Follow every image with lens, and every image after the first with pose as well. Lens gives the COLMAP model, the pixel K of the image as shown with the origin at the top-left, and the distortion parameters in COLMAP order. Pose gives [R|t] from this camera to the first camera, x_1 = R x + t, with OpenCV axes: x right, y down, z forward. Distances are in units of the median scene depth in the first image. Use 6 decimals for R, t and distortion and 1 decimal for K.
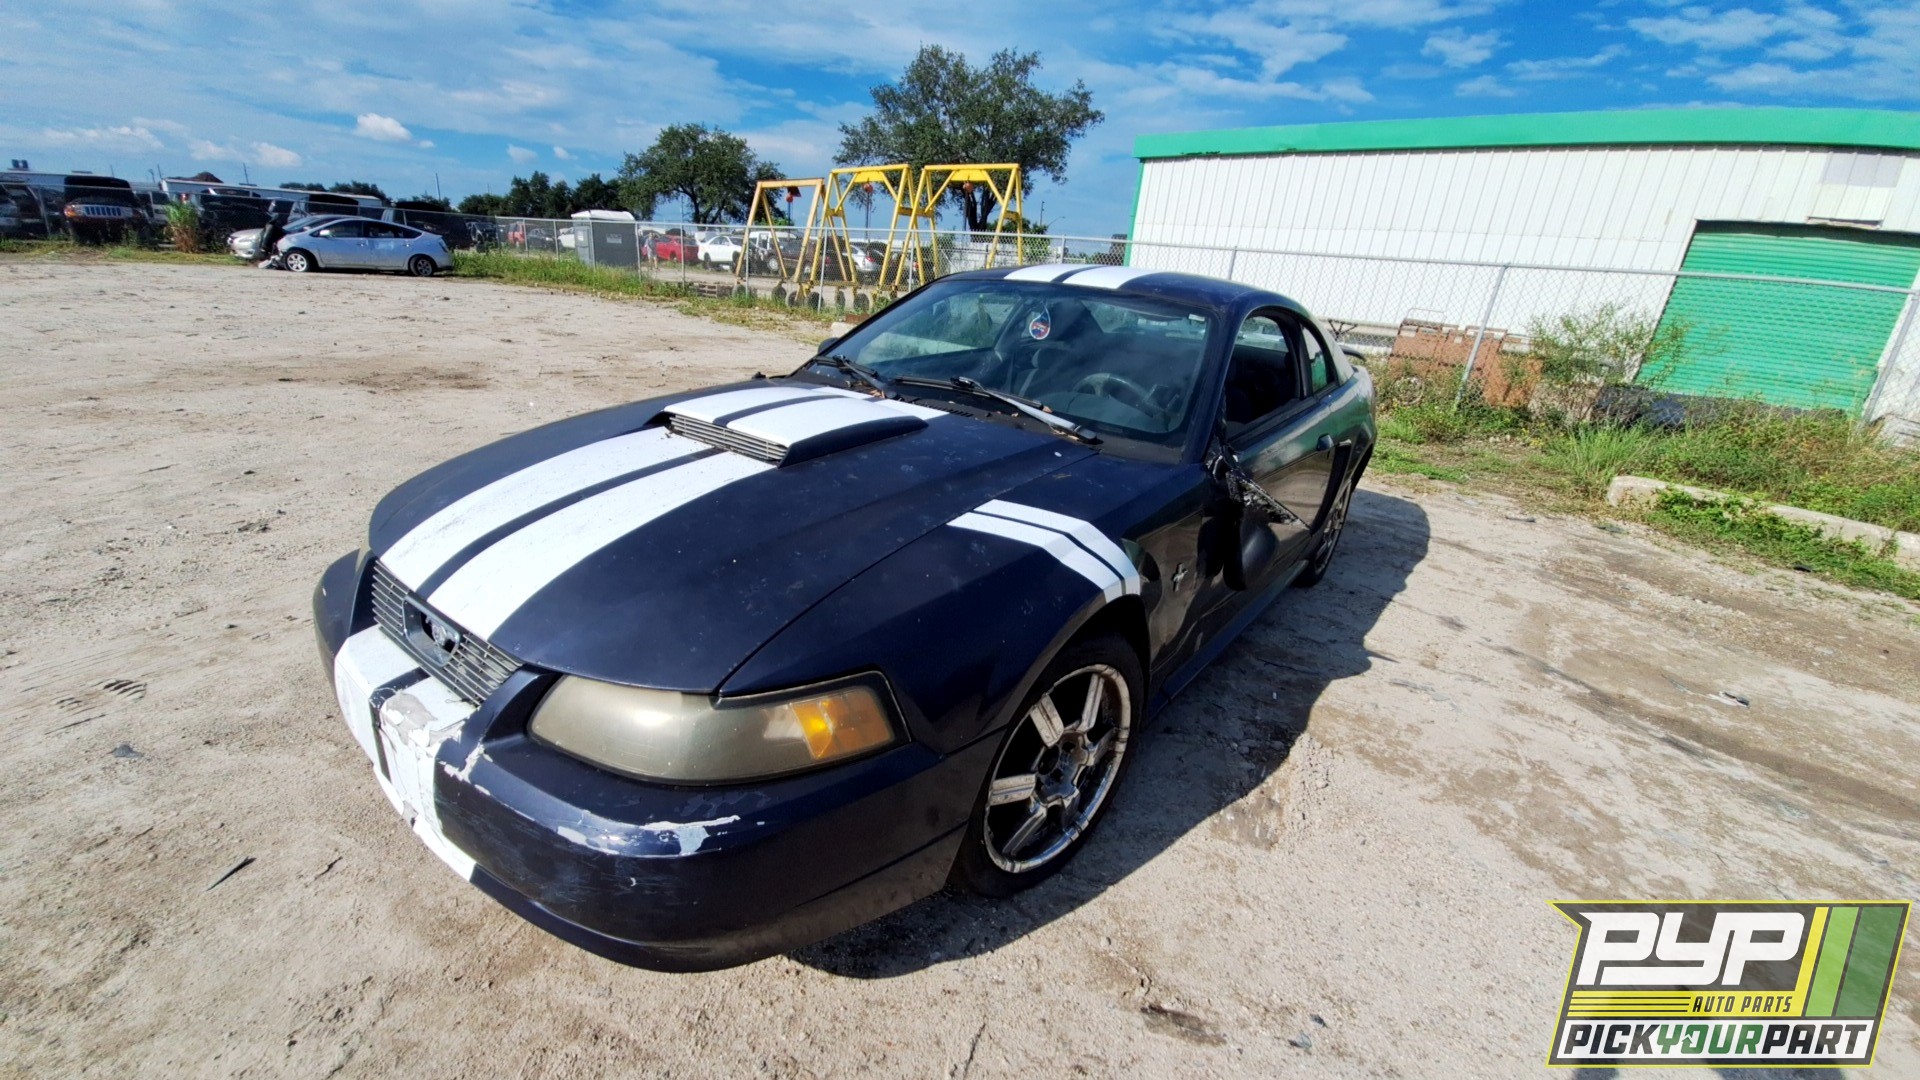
lens RADIAL K [[755.6, 0, 955.1], [0, 755.6, 550.6], [0, 0, 1]] dist [0.001544, -0.011811]
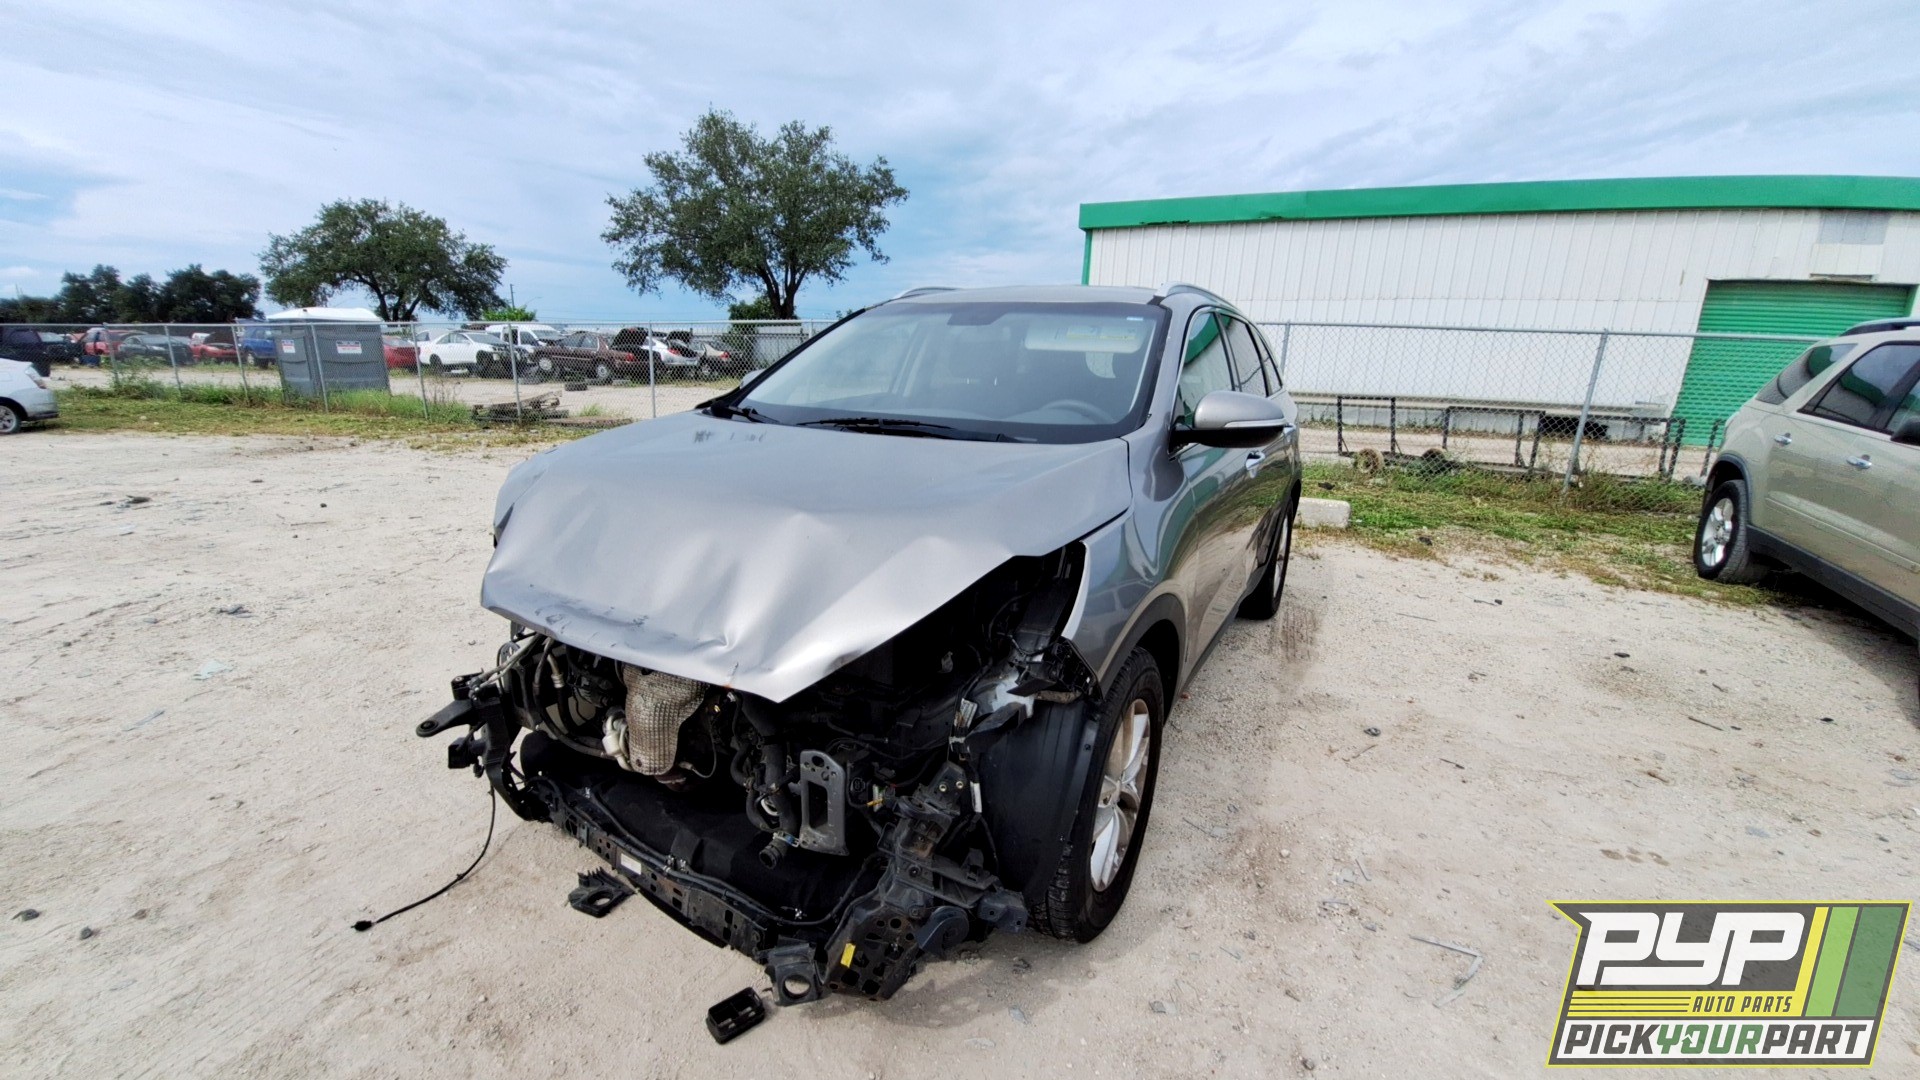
lens RADIAL K [[736.0, 0, 954.6], [0, 736.0, 555.9], [0, 0, 1]] dist [-0.004792, -0.008384]
pose [[0.926897, -0.147002, 0.345328, -0.131704], [0.173100, 0.983838, -0.045813, -0.068516], [-0.333012, 0.102240, 0.937363, 0.149089]]
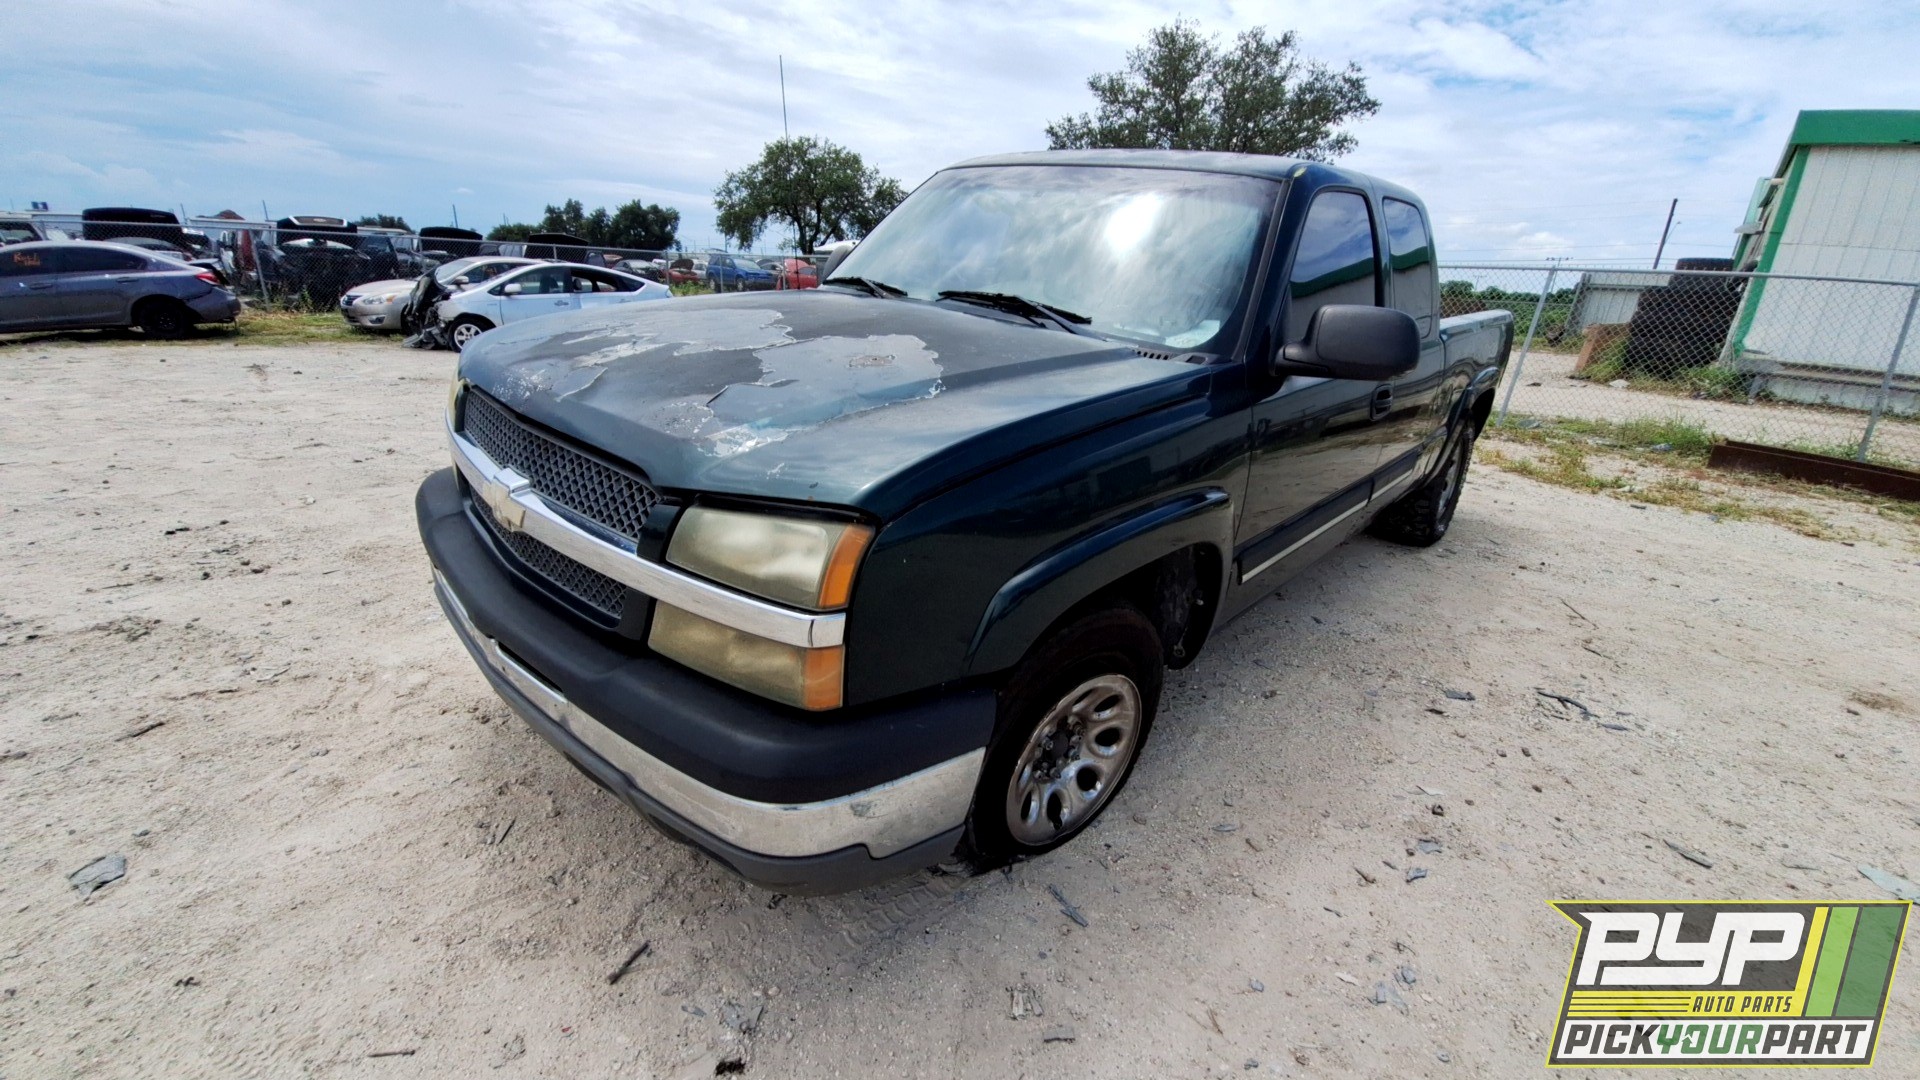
lens RADIAL K [[744.3, 0, 968.3], [0, 744.3, 548.8], [0, 0, 1]] dist [0.000725, -0.011901]
pose [[0.999579, -0.028933, 0.002308, -0.245065], [0.028964, 0.999467, -0.015060, -0.098715], [-0.001871, 0.015120, 0.999884, 0.205749]]
